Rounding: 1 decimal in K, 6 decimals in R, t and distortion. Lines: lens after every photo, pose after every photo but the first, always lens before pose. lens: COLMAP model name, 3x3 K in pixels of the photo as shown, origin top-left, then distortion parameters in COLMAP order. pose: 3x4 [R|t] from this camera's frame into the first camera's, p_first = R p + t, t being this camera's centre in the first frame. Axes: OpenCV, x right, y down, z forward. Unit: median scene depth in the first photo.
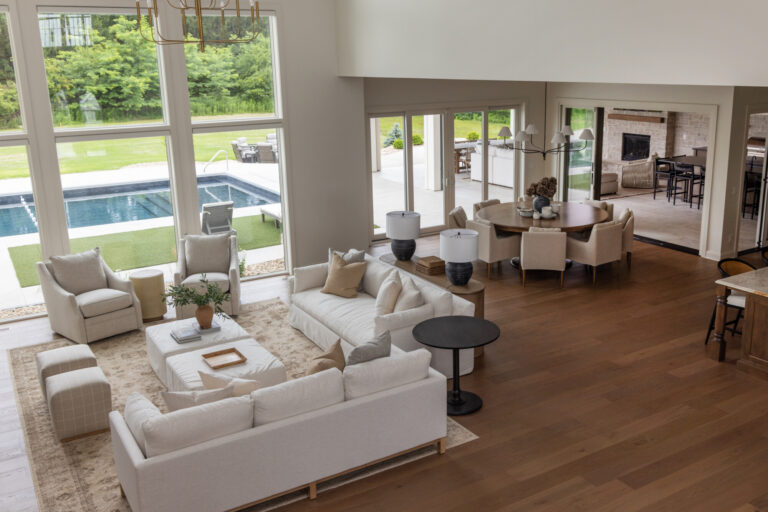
lens RADIAL K [[746.2, 0, 385.5], [0, 746.2, 255.6], [0, 0, 1]] dist [-0.011846, 0.000000]
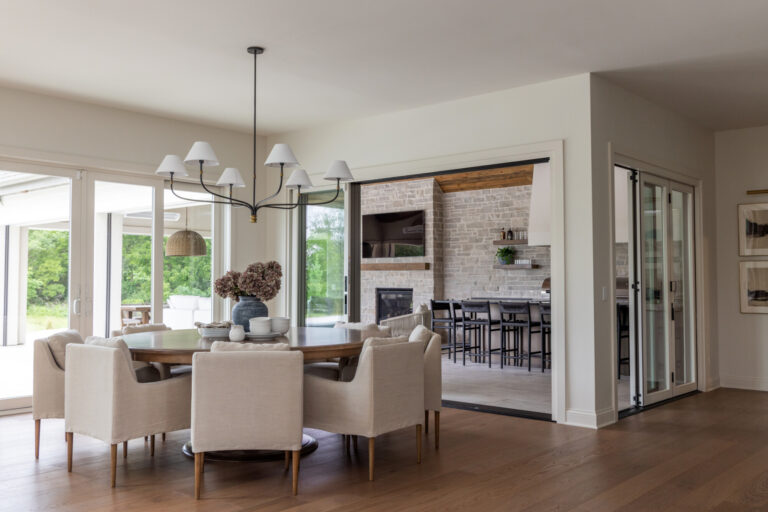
lens RADIAL K [[740.4, 0, 383.2], [0, 740.4, 256.5], [0, 0, 1]] dist [0.010460, 0.000000]
pose [[0.942206, 0.046822, 0.331747, 0.134835], [0.055742, 0.954477, -0.293029, 0.036715], [-0.330366, 0.294585, 0.896704, 0.556313]]
